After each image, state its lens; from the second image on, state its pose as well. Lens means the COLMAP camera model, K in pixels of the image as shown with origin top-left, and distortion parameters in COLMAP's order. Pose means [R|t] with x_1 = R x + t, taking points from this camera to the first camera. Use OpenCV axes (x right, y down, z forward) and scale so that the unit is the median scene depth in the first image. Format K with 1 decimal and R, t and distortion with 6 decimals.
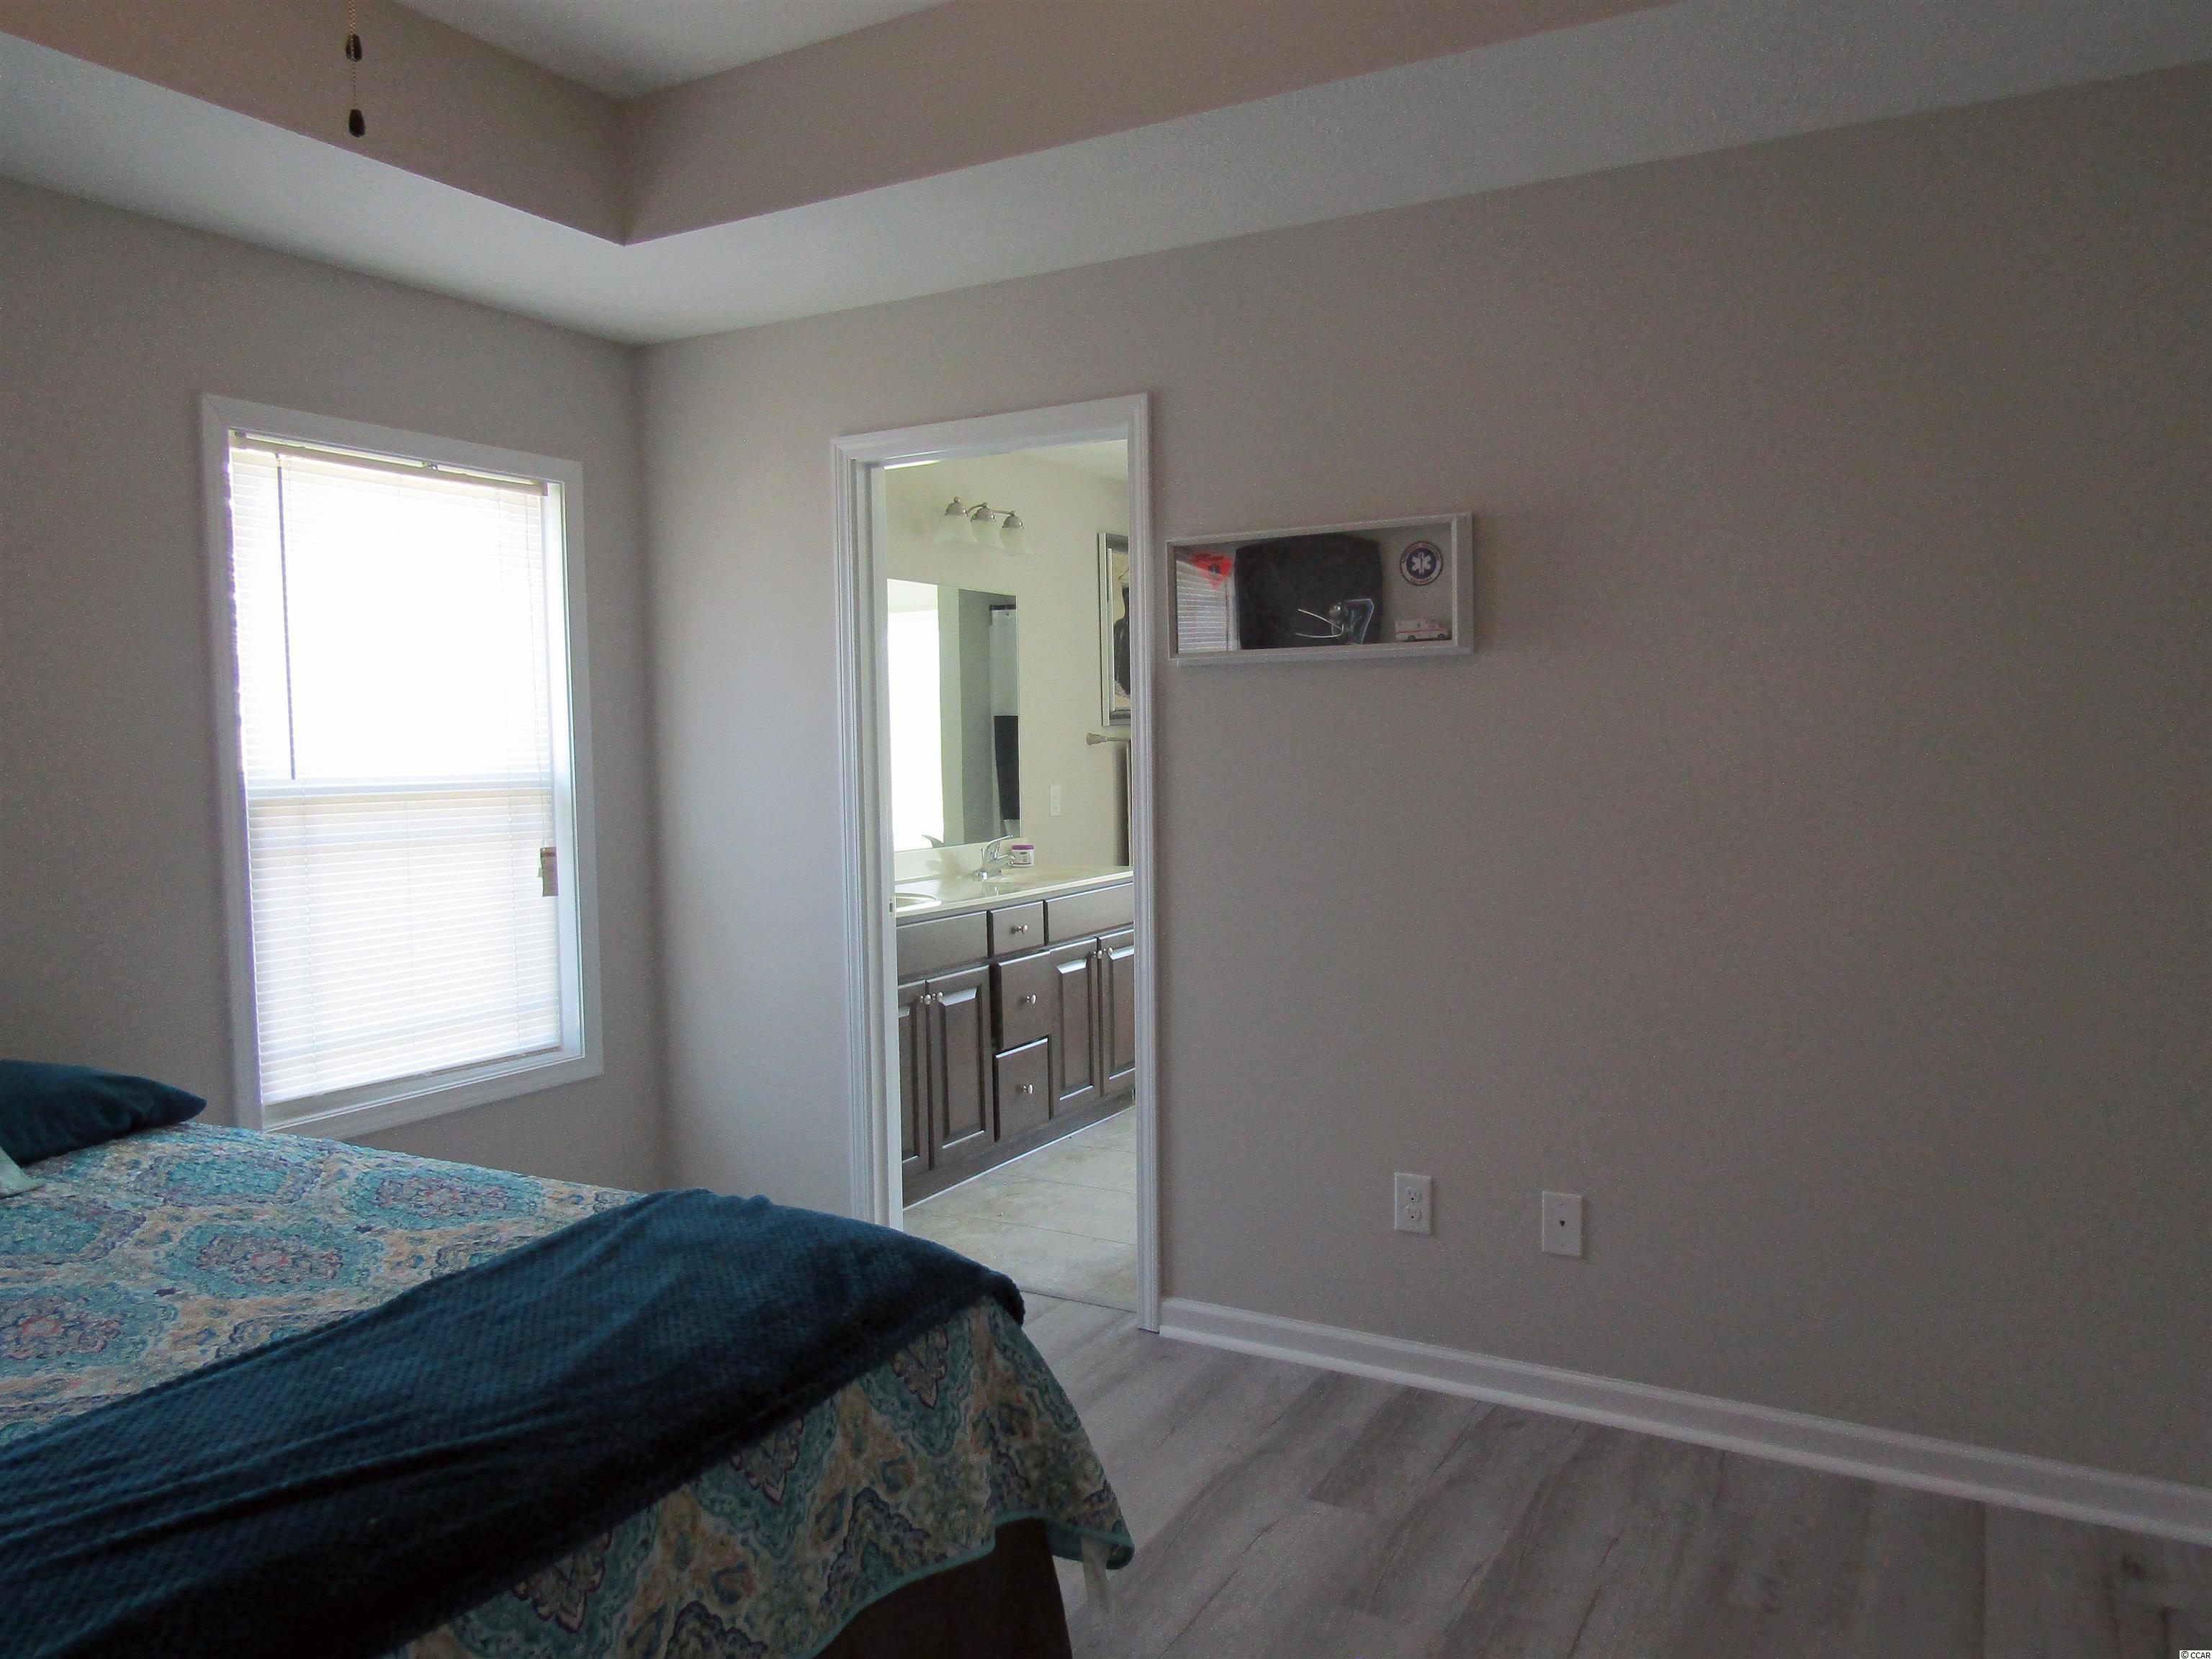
lens RADIAL K [[1562.0, 0, 1122.8], [0, 1562.0, 845.3], [0, 0, 1]] dist [-0.011901, 0.006504]
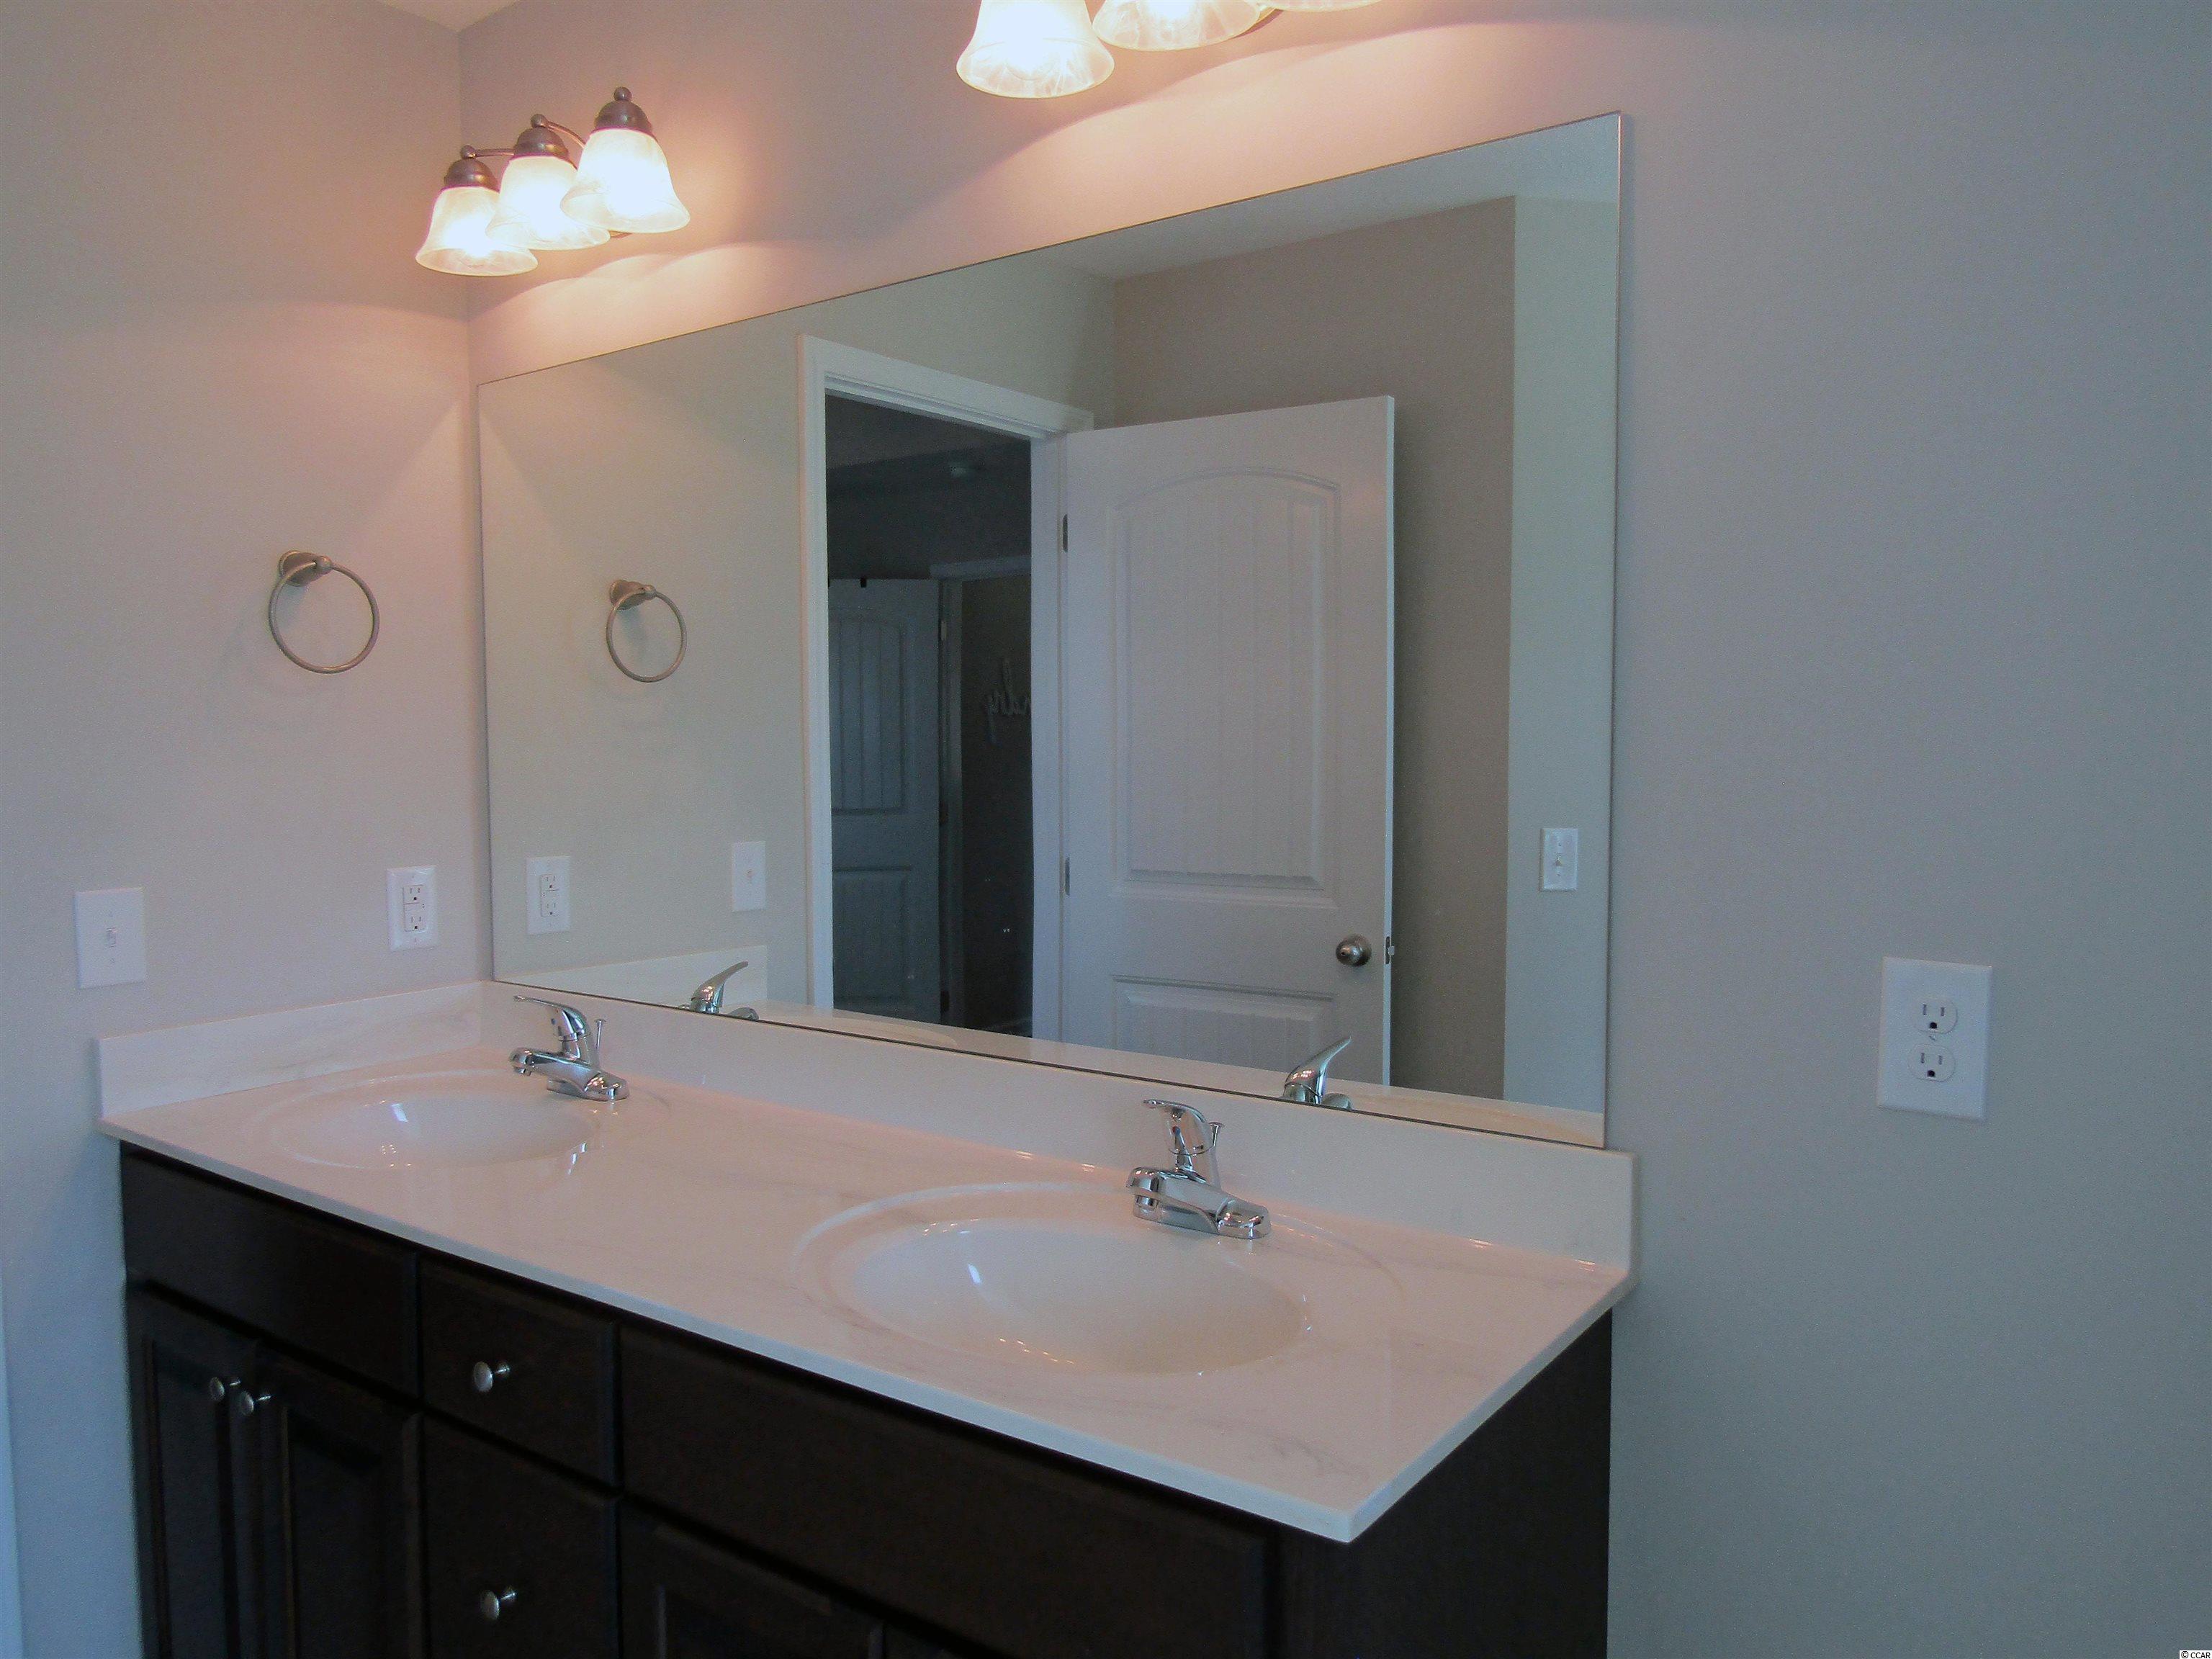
lens RADIAL K [[1562.0, 0, 1115.2], [0, 1562.0, 836.3], [0, 0, 1]] dist [-0.011901, 0.006504]
pose [[-0.117933, 0.079349, -0.989846, 0.181633], [-0.063536, 0.994157, 0.087265, -0.071252], [0.990987, 0.073183, -0.112202, 0.988966]]
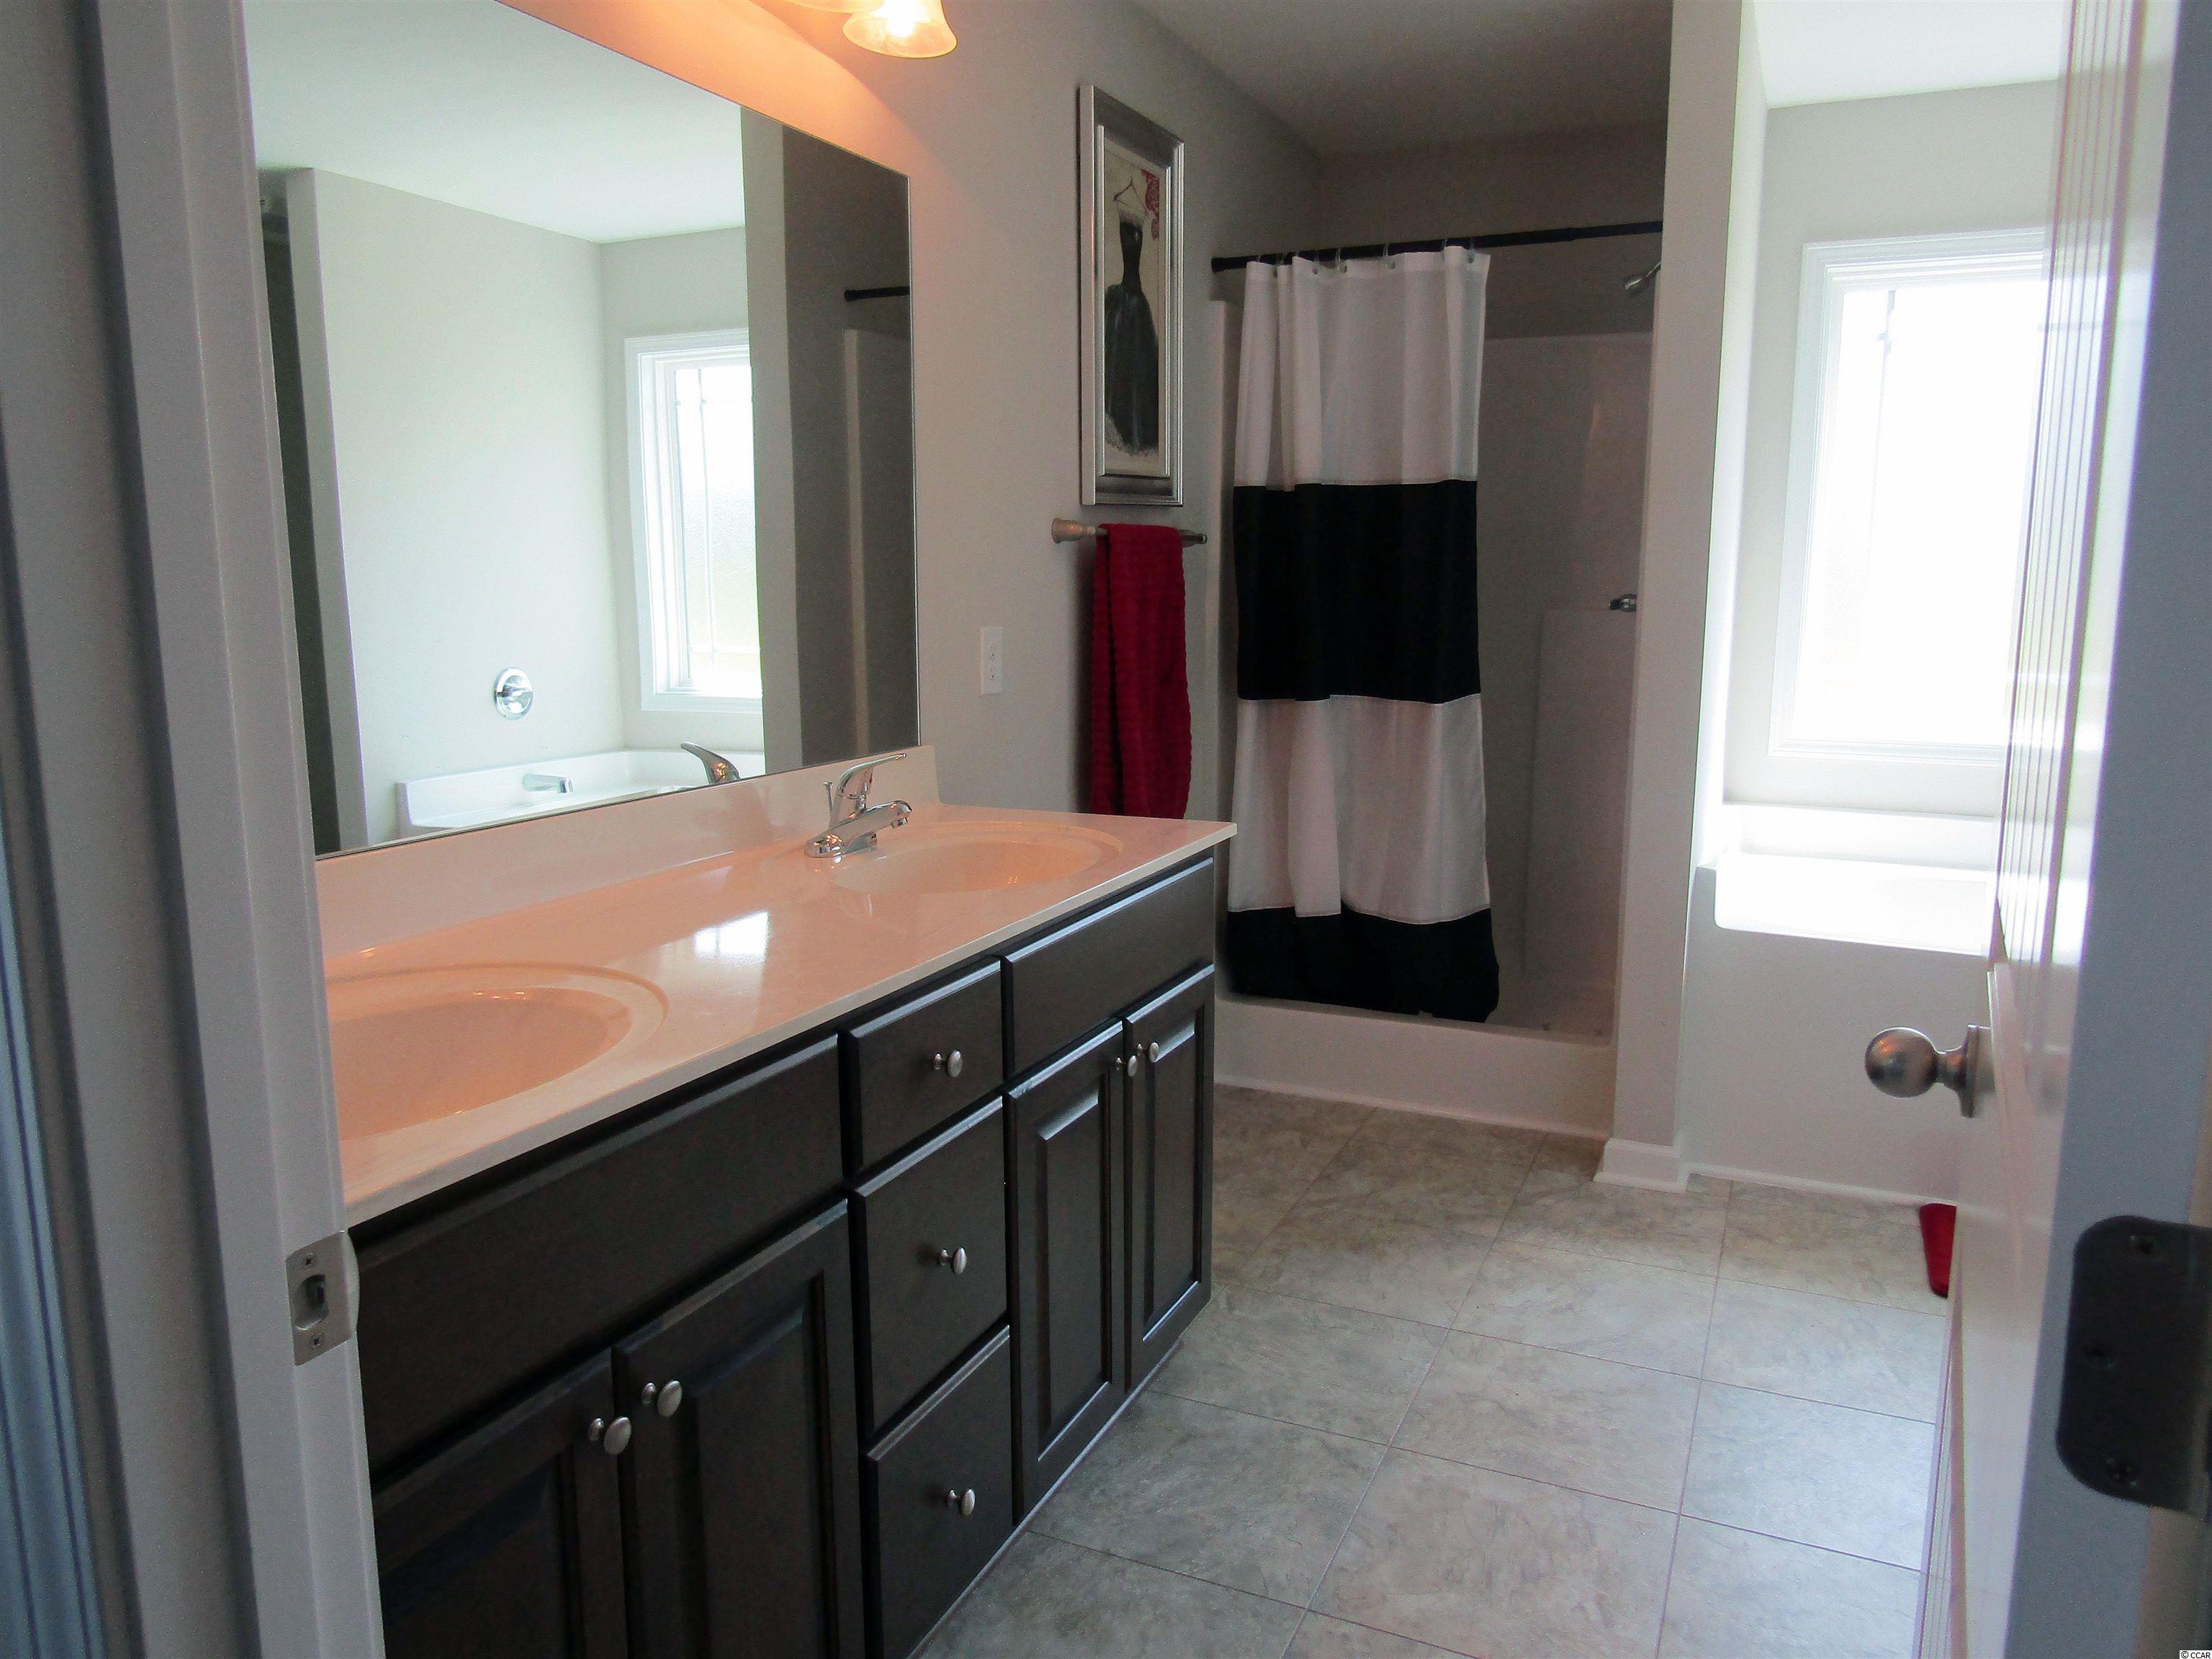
lens RADIAL K [[1562.0, 0, 1109.2], [0, 1562.0, 819.1], [0, 0, 1]] dist [-0.011901, 0.006504]
pose [[0.996620, 0.004537, 0.082021, -0.049638], [-0.011989, 0.995816, 0.090594, -0.026620], [-0.081267, -0.091271, 0.992505, 0.575878]]
